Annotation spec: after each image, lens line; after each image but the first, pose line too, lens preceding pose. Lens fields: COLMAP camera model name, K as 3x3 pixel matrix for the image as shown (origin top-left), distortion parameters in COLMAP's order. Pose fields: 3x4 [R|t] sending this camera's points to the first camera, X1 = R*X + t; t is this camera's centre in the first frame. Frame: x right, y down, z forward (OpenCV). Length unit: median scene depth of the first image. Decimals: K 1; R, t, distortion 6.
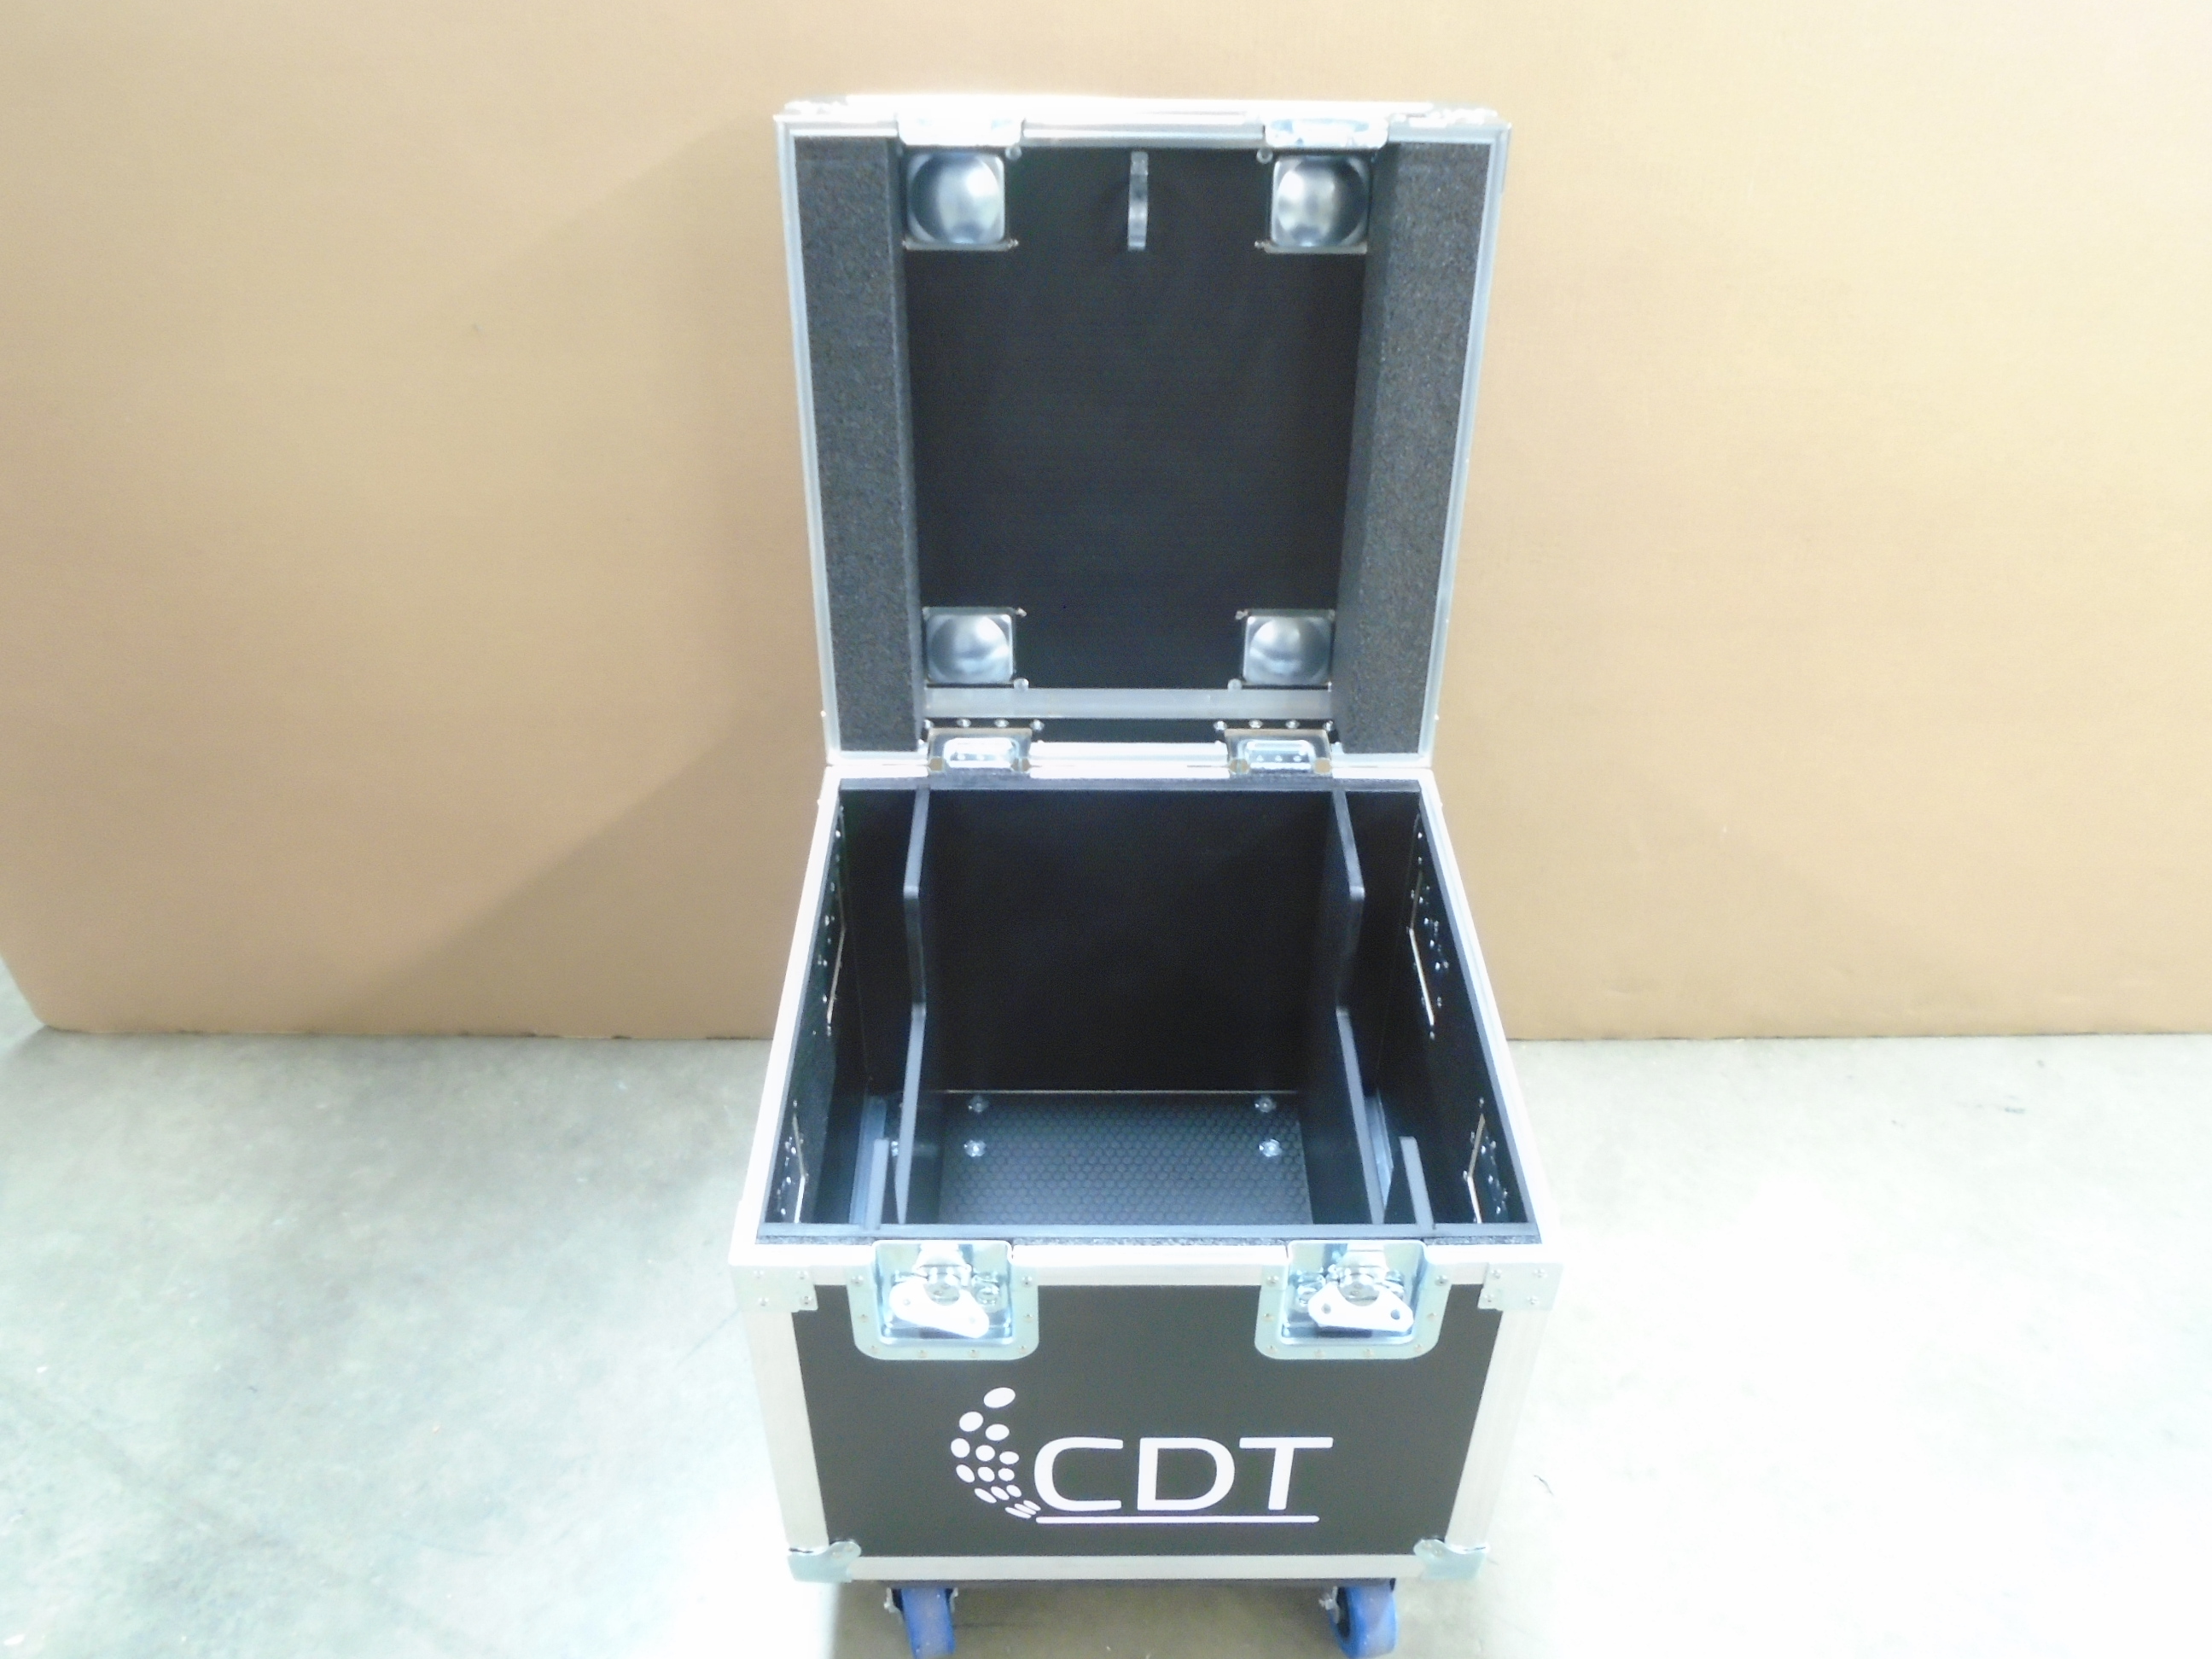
lens RADIAL K [[1706.1, 0, 1107.1], [0, 1706.1, 814.8], [0, 0, 1]] dist [-0.009331, 0.001789]
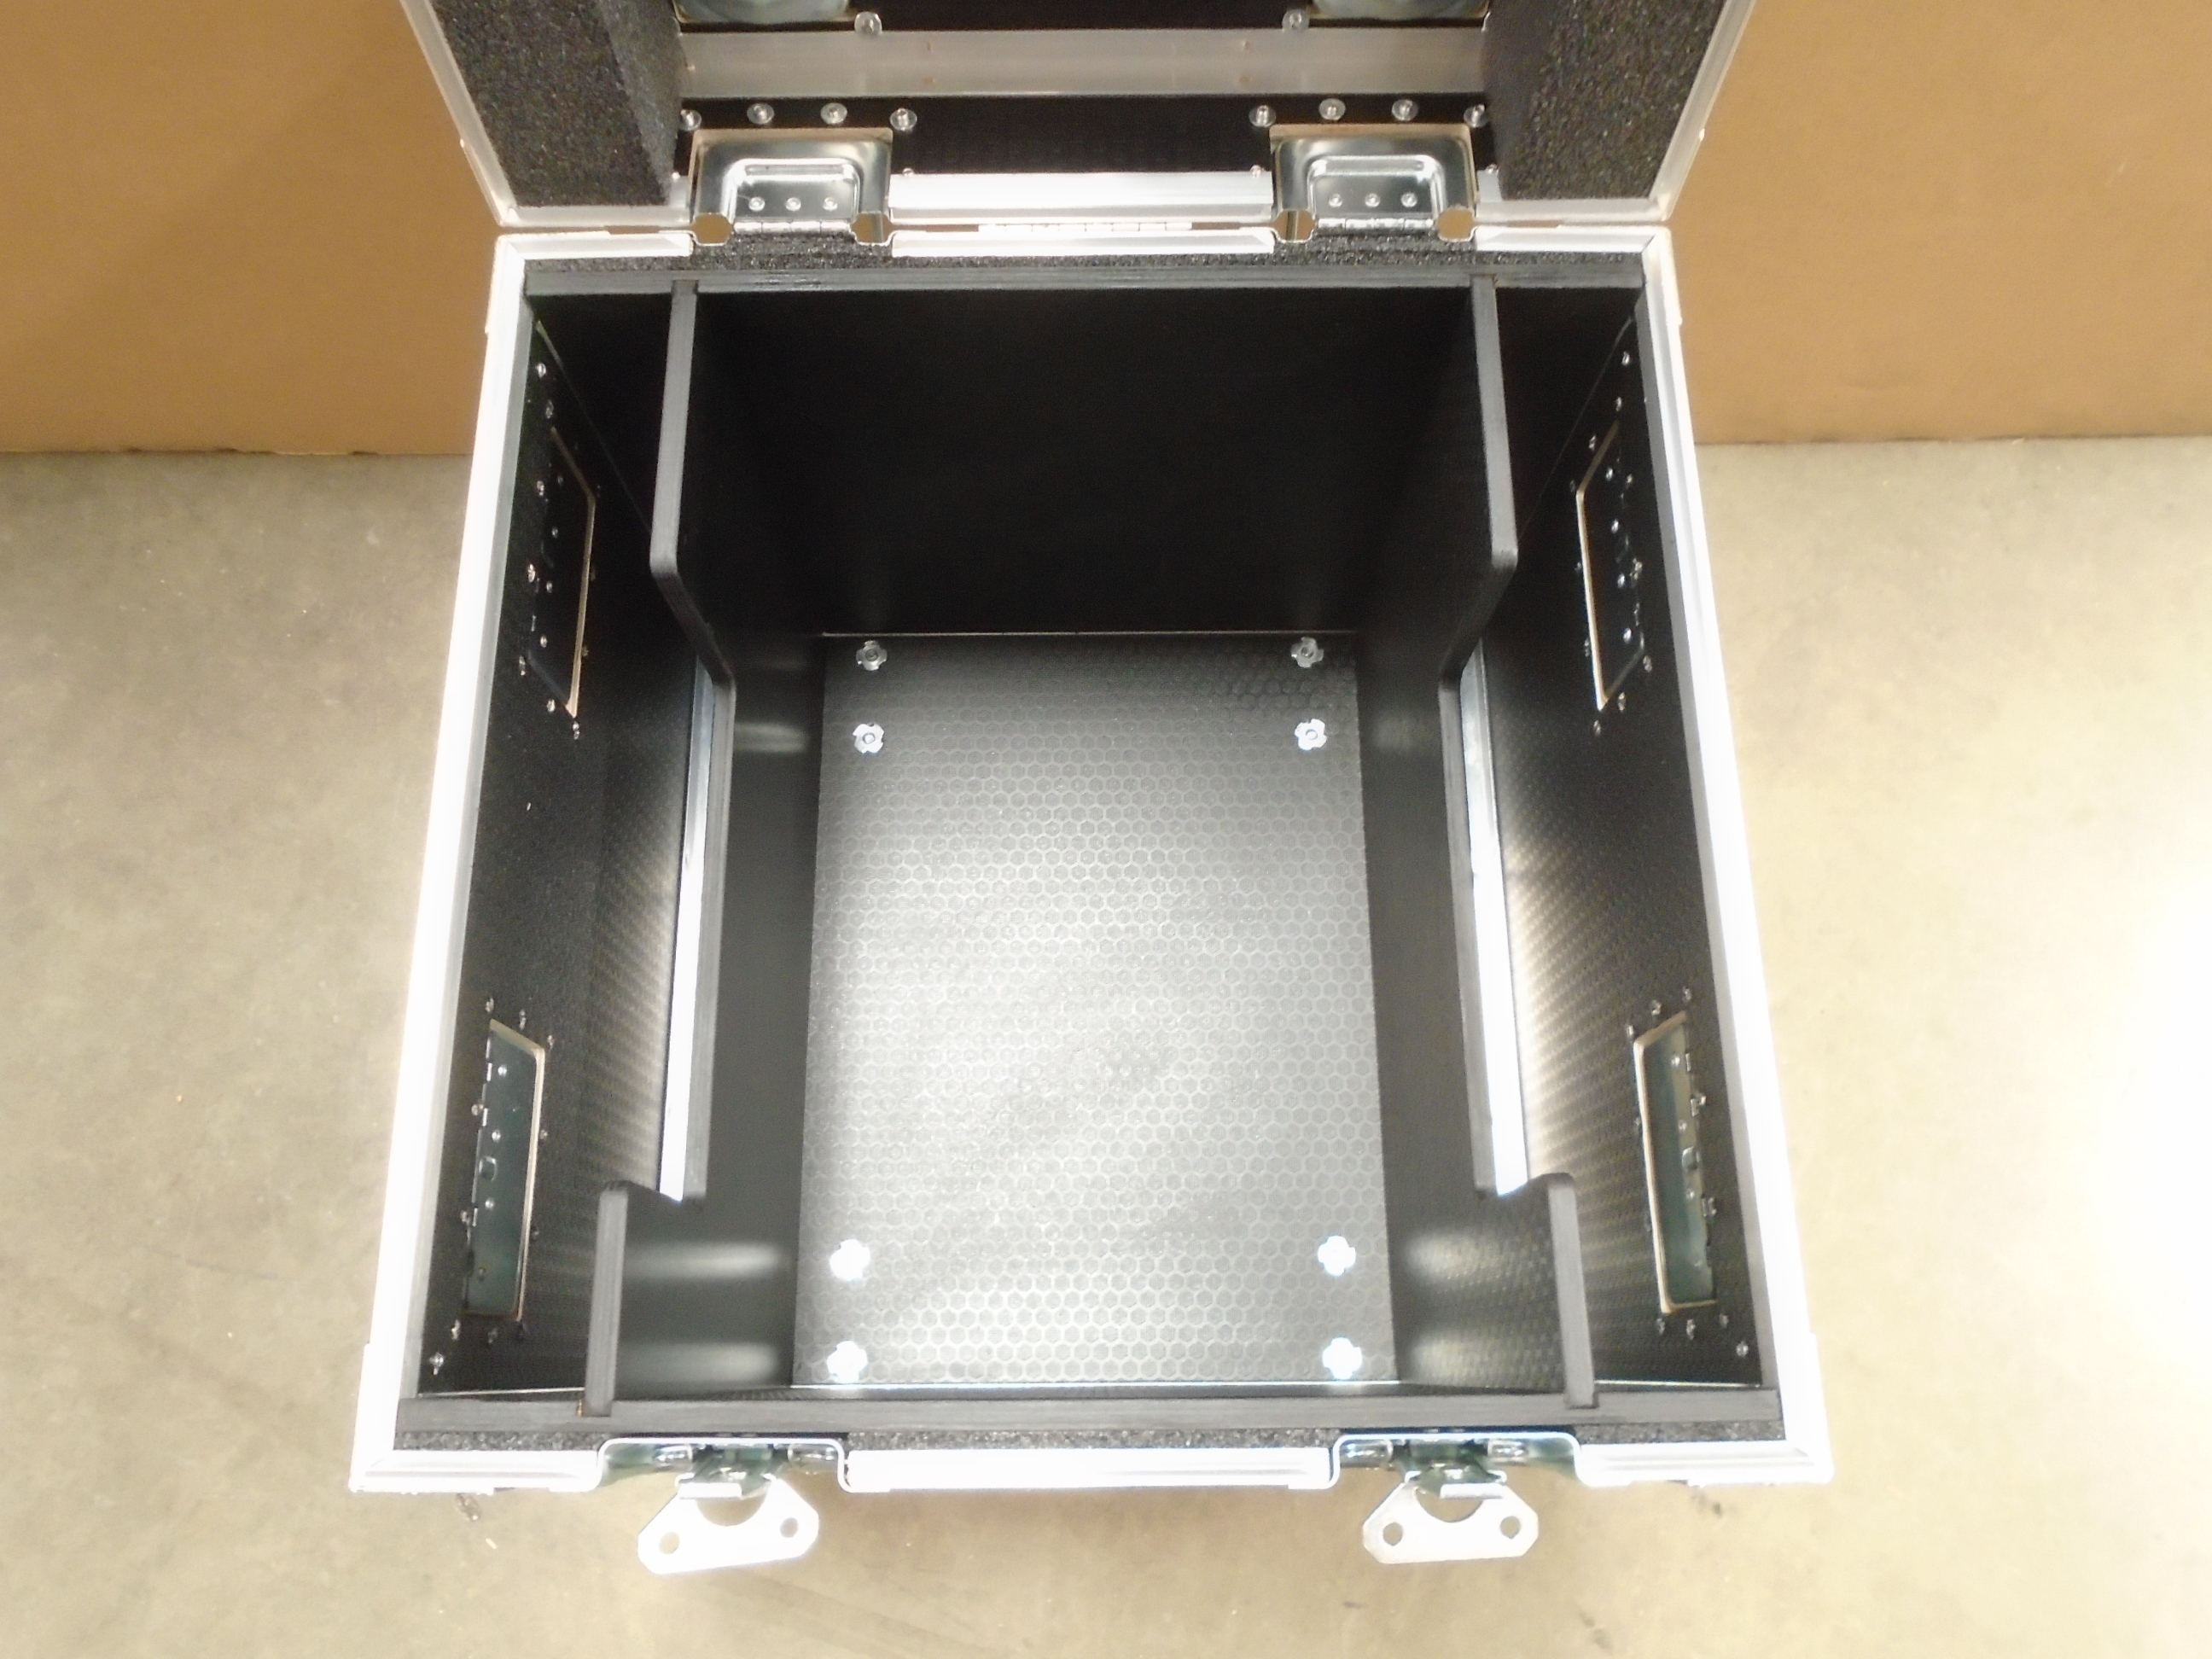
lens RADIAL K [[1706.4, 0, 1104.2], [0, 1706.4, 815.3], [0, 0, 1]] dist [-0.007580, -0.002177]
pose [[0.999862, 0.001497, -0.016539, 0.028496], [0.008164, 0.822969, 0.568028, -0.174067], [0.014462, -0.568084, 0.822843, 0.473481]]
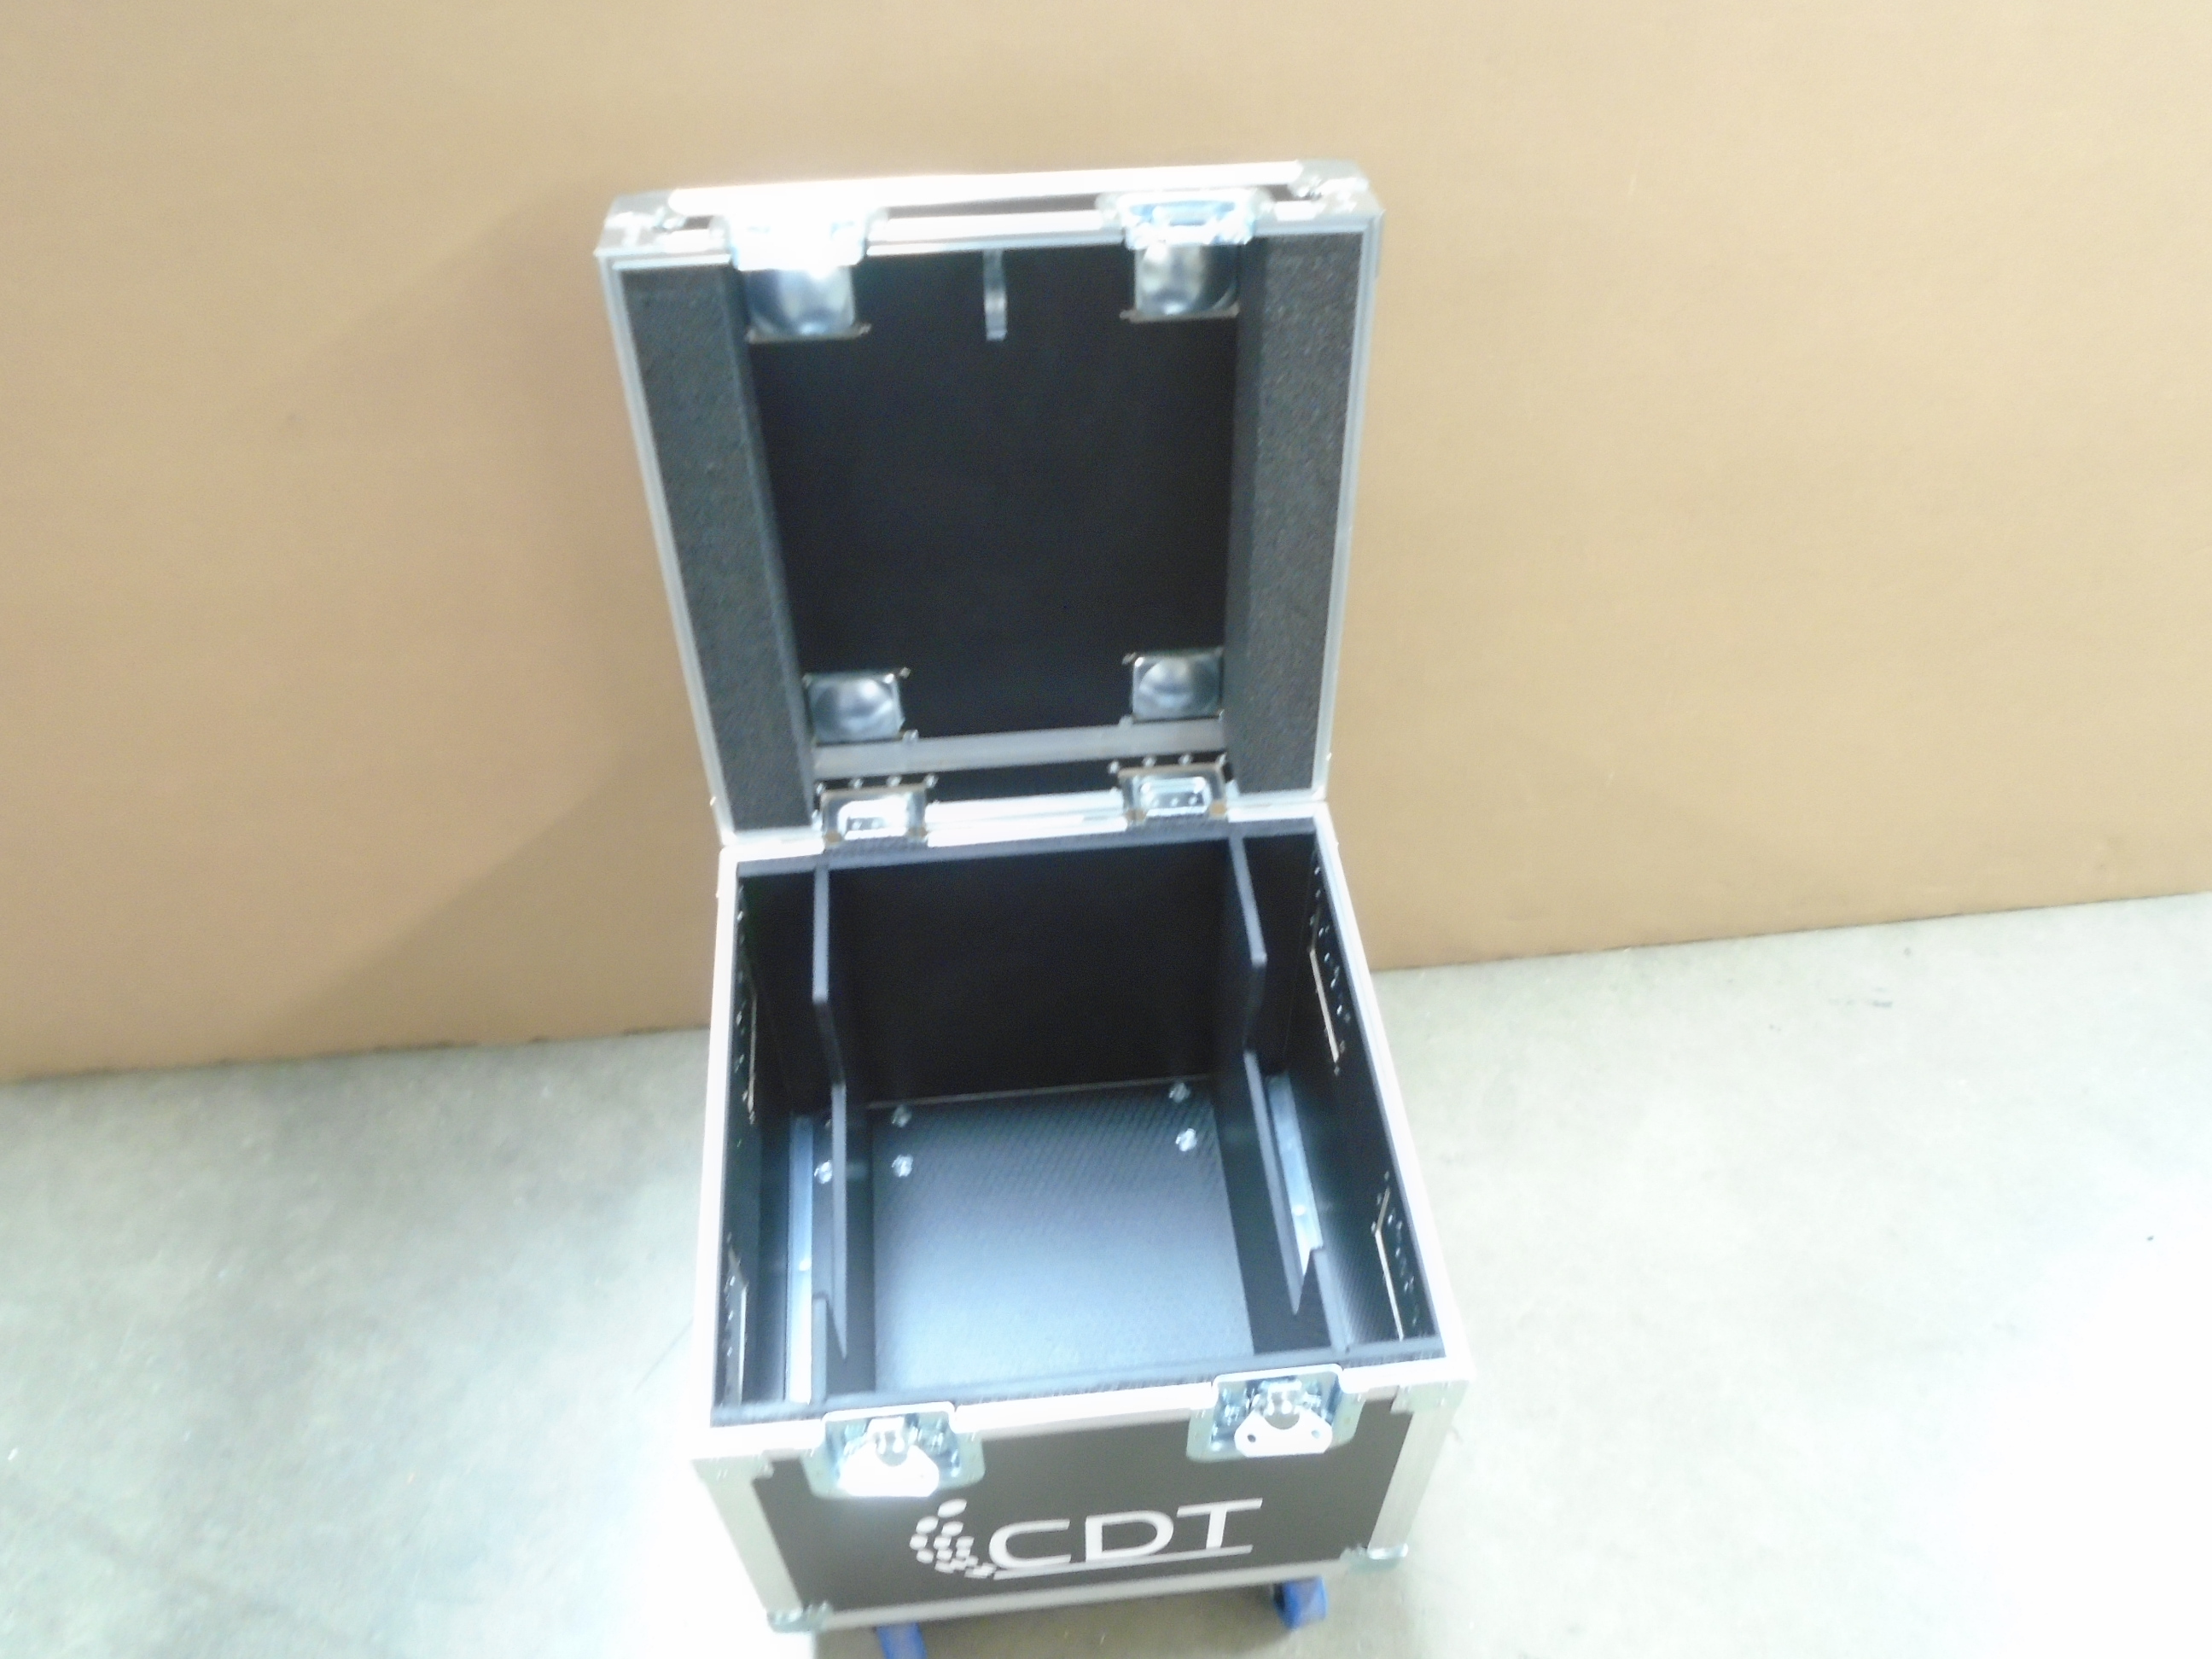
lens RADIAL K [[1706.1, 0, 1107.1], [0, 1706.1, 814.8], [0, 0, 1]] dist [-0.009331, 0.001789]
pose [[0.995791, -0.074723, 0.053079, 0.007481], [0.063781, 0.980815, 0.184210, -0.213794], [-0.065825, -0.180049, 0.981453, 0.017558]]
